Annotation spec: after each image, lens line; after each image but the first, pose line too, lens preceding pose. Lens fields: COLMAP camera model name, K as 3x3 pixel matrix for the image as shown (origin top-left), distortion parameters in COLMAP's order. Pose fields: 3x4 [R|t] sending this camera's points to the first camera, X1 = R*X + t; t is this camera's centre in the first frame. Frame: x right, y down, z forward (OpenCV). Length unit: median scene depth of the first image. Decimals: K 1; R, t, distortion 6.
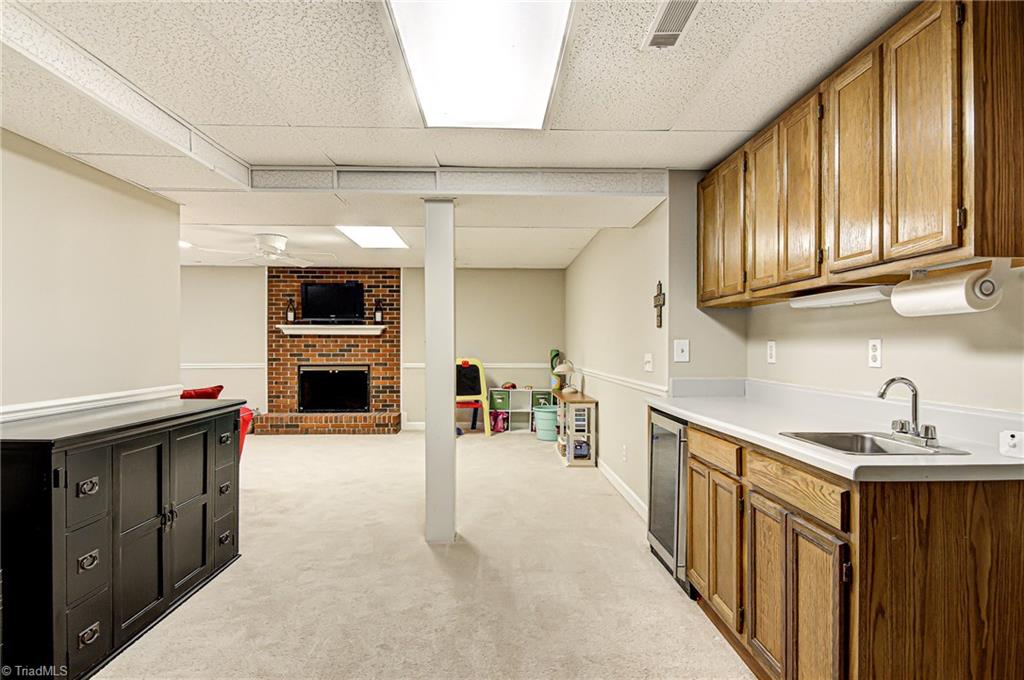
lens RADIAL K [[542.7, 0, 512.0], [0, 542.7, 344.4], [0, 0, 1]] dist [0.006470, -0.007465]
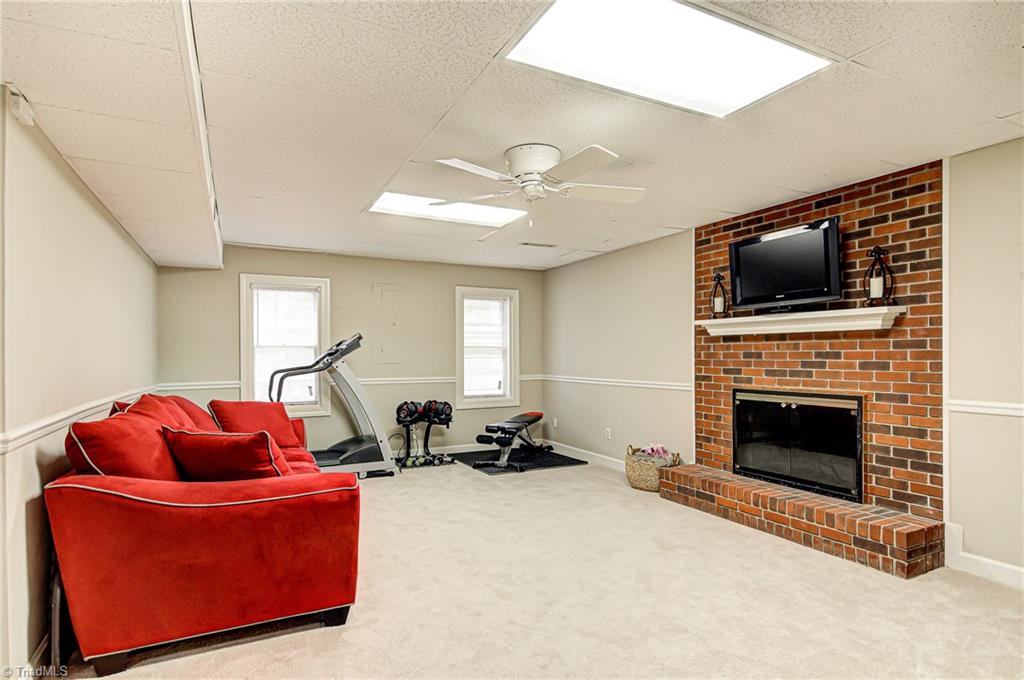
lens RADIAL K [[542.7, 0, 497.4], [0, 542.7, 352.3], [0, 0, 1]] dist [0.006470, -0.007465]
pose [[0.405562, -0.006998, -0.914041, 0.026493], [0.006483, 0.999968, -0.004779, 0.000535], [0.914045, -0.003987, 0.405594, 0.540340]]
